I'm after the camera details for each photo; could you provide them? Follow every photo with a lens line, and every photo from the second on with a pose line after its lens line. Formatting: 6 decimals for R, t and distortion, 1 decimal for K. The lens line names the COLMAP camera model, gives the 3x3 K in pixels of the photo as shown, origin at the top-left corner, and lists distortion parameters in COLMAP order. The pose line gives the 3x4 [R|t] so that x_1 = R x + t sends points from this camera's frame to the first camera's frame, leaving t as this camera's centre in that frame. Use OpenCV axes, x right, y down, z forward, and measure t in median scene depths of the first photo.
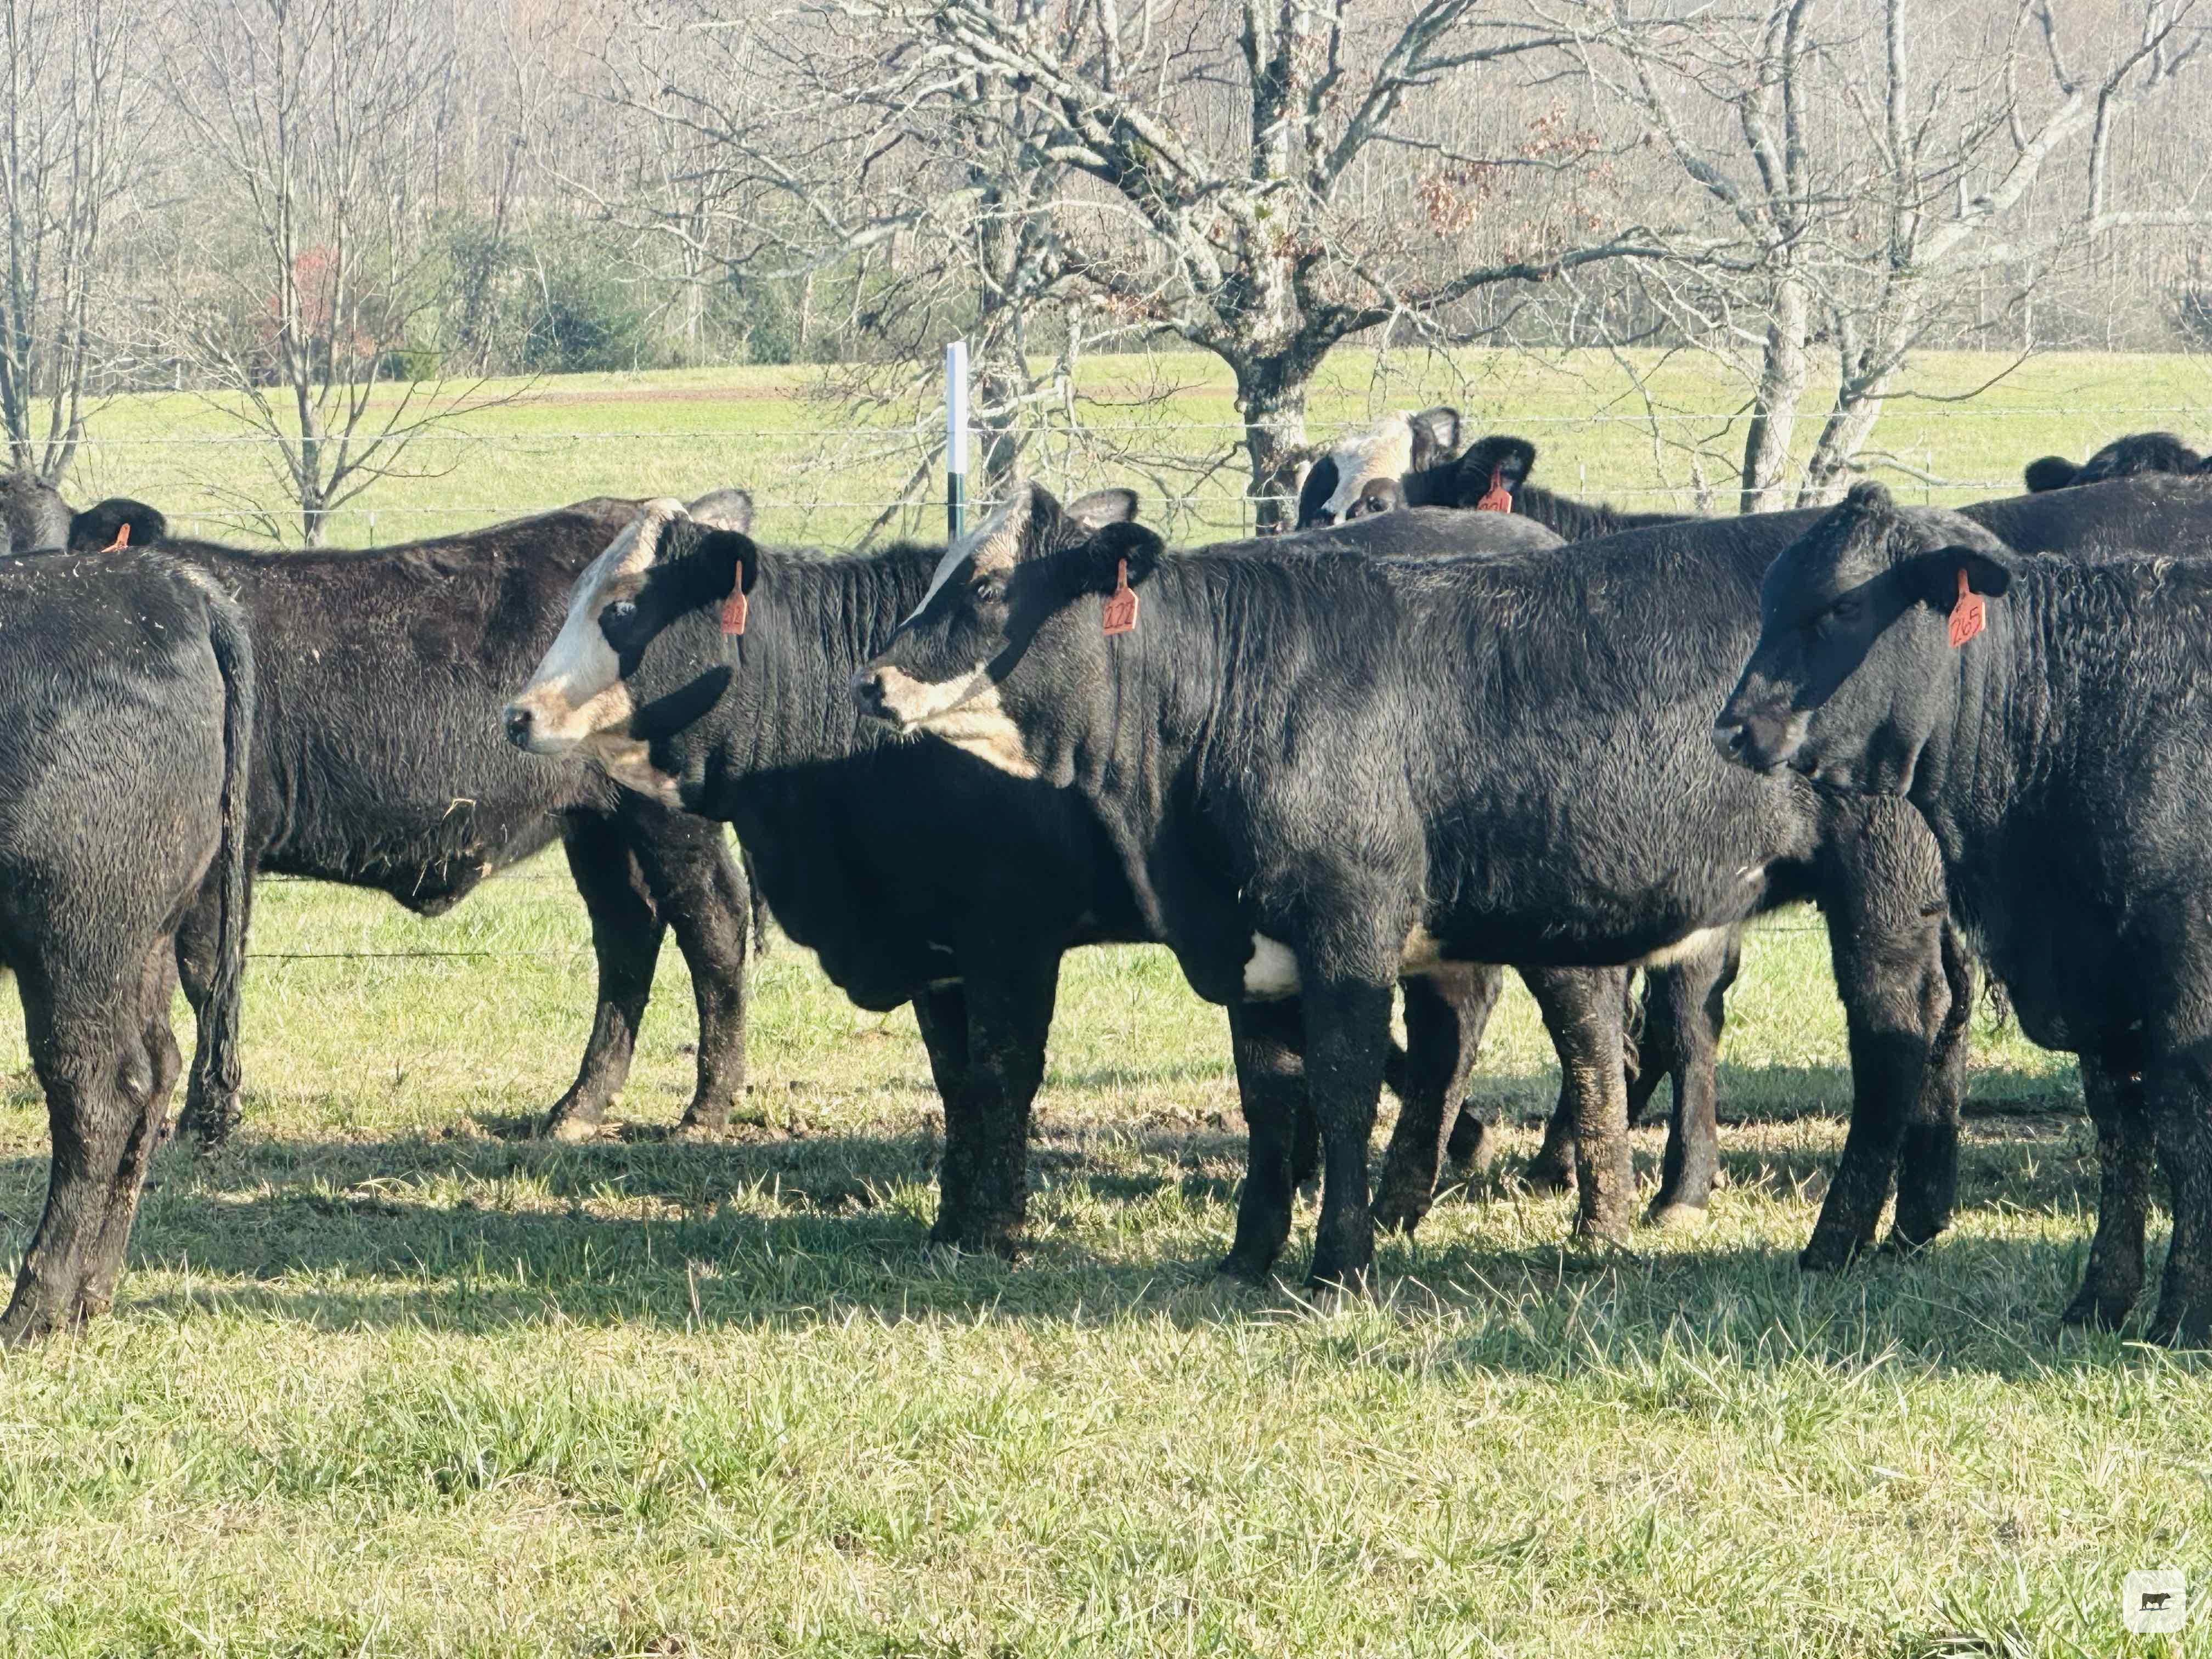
lens RADIAL K [[10099.6, 0, 1106.1], [0, 10099.6, 832.0], [0, 0, 1]] dist [-0.215518, 0.000000]
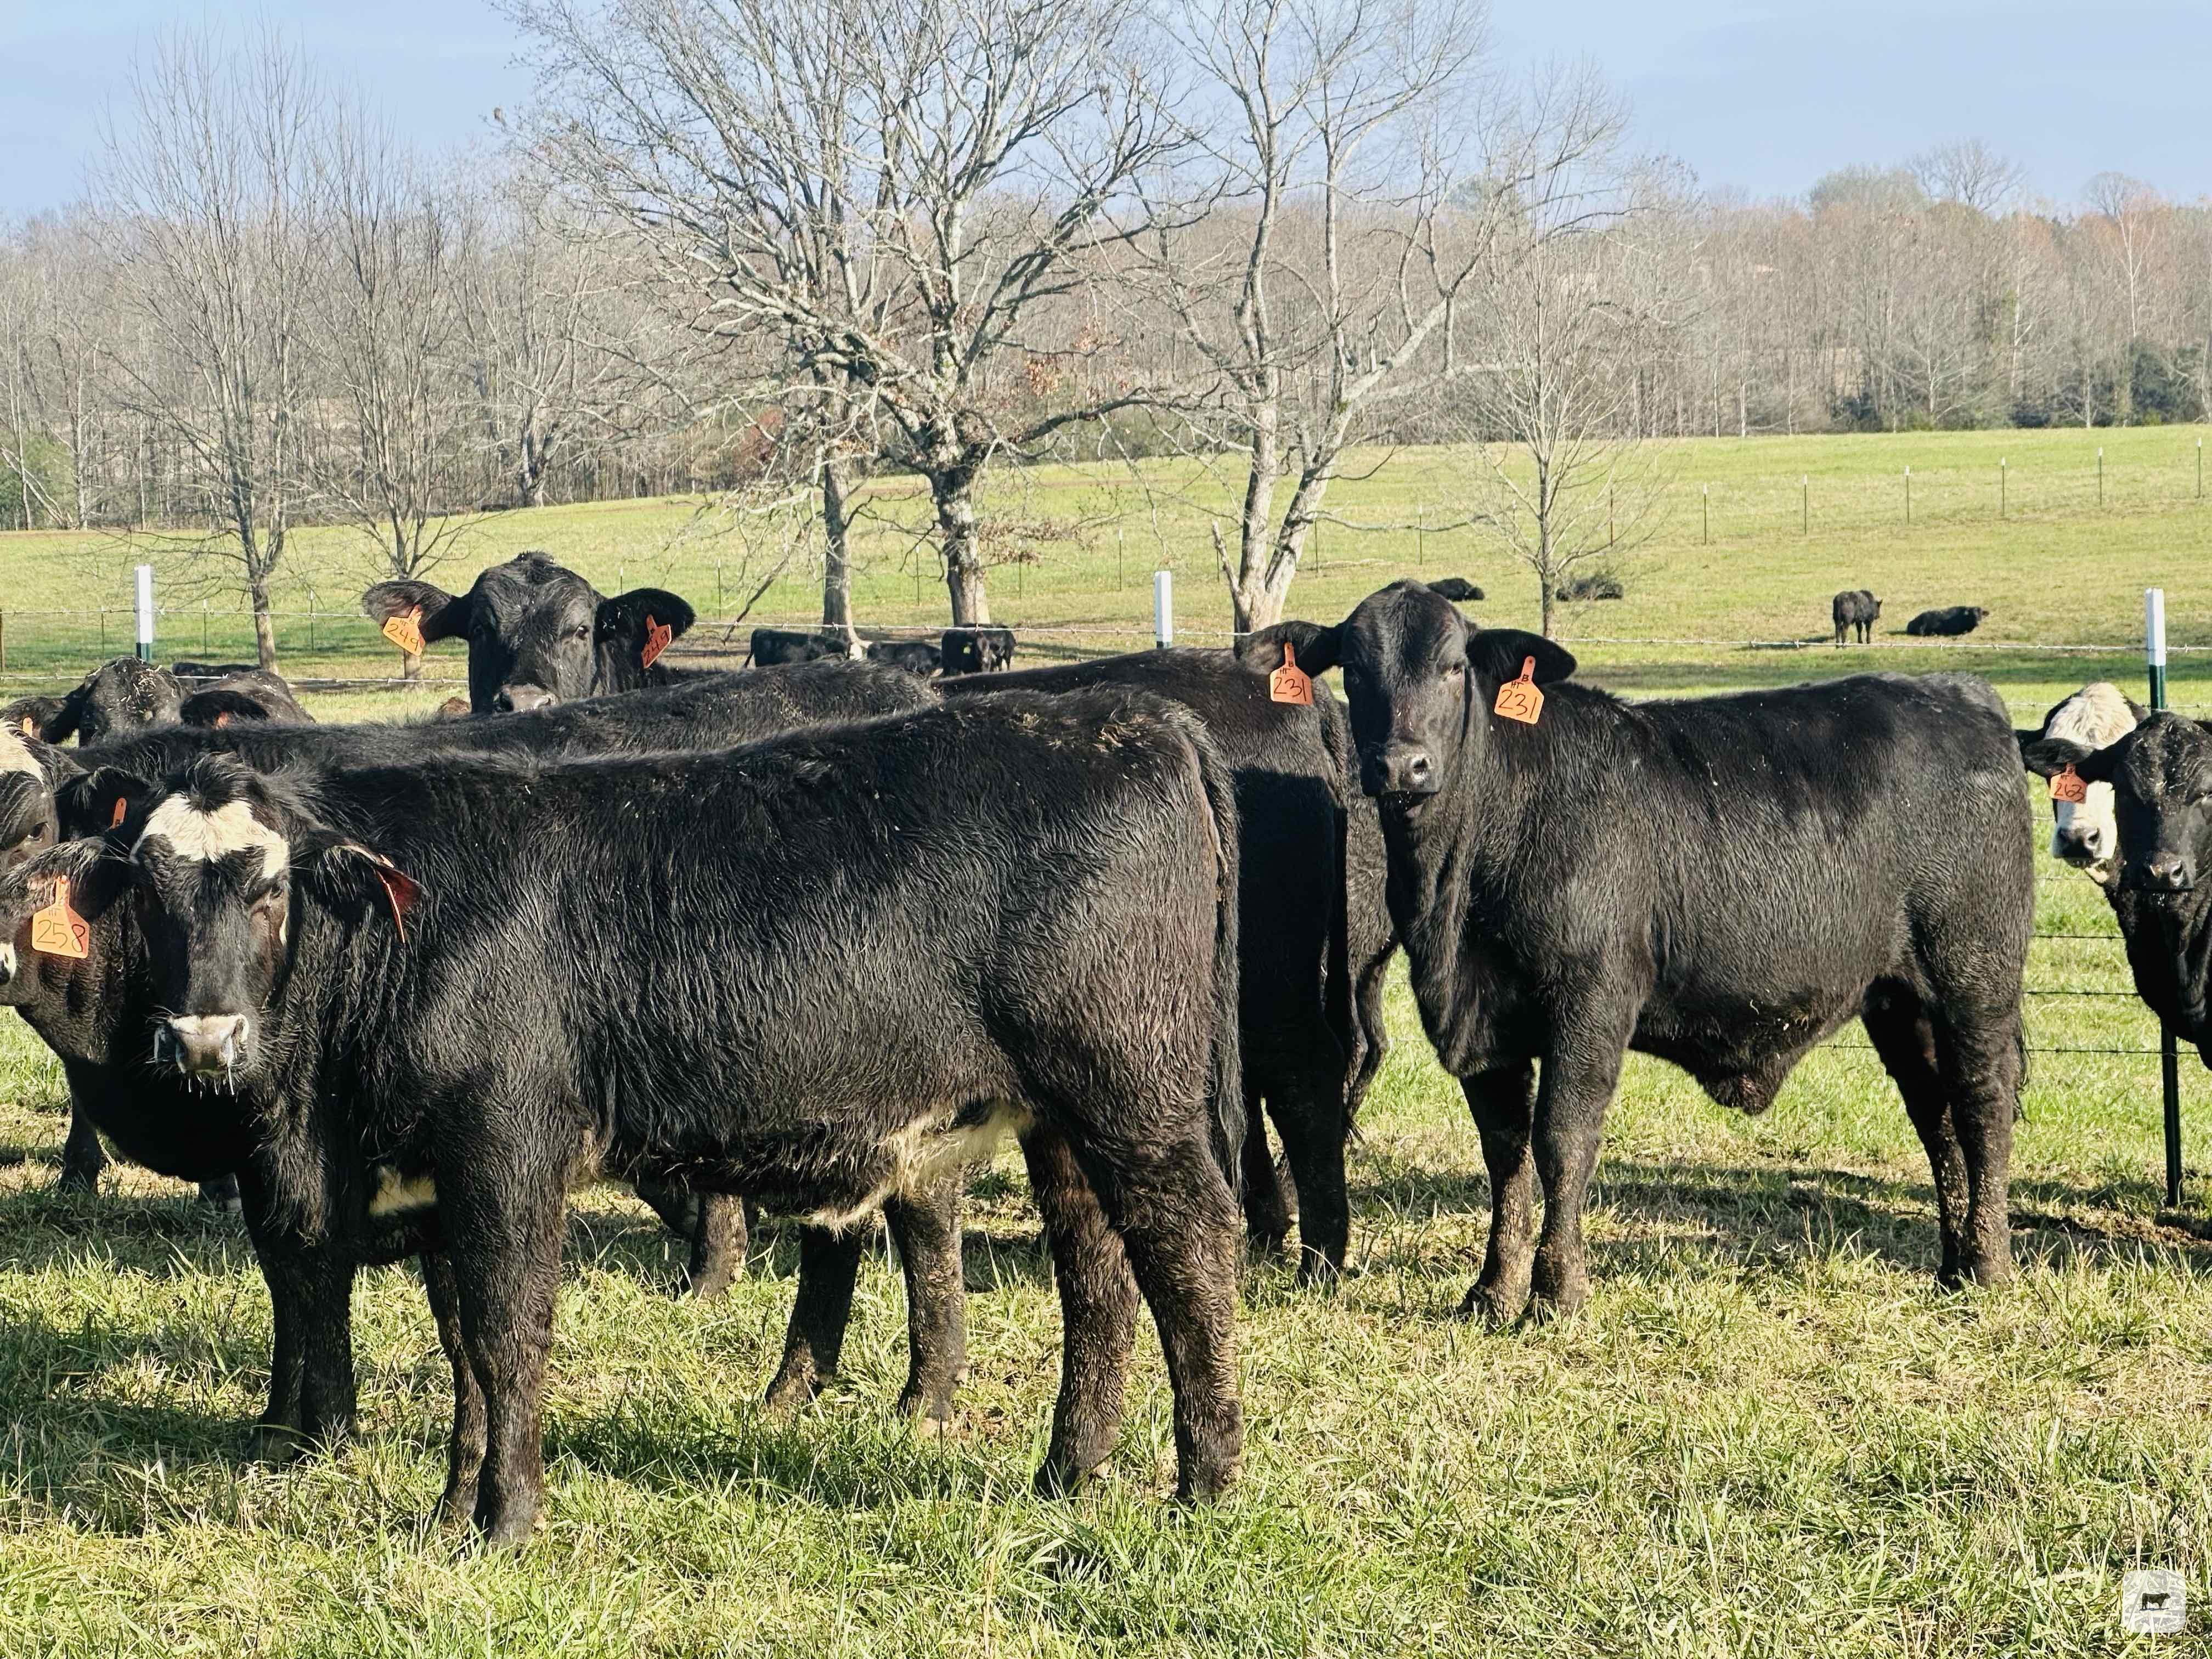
lens RADIAL K [[5614.9, 0, 1105.4], [0, 5614.9, 830.6], [0, 0, 1]] dist [0.115104, 0.000000]
pose [[0.997658, -0.042705, 0.053438, -0.133356], [0.041787, 0.998961, 0.018175, -0.022537], [-0.054159, -0.015899, 0.998406, 0.444194]]
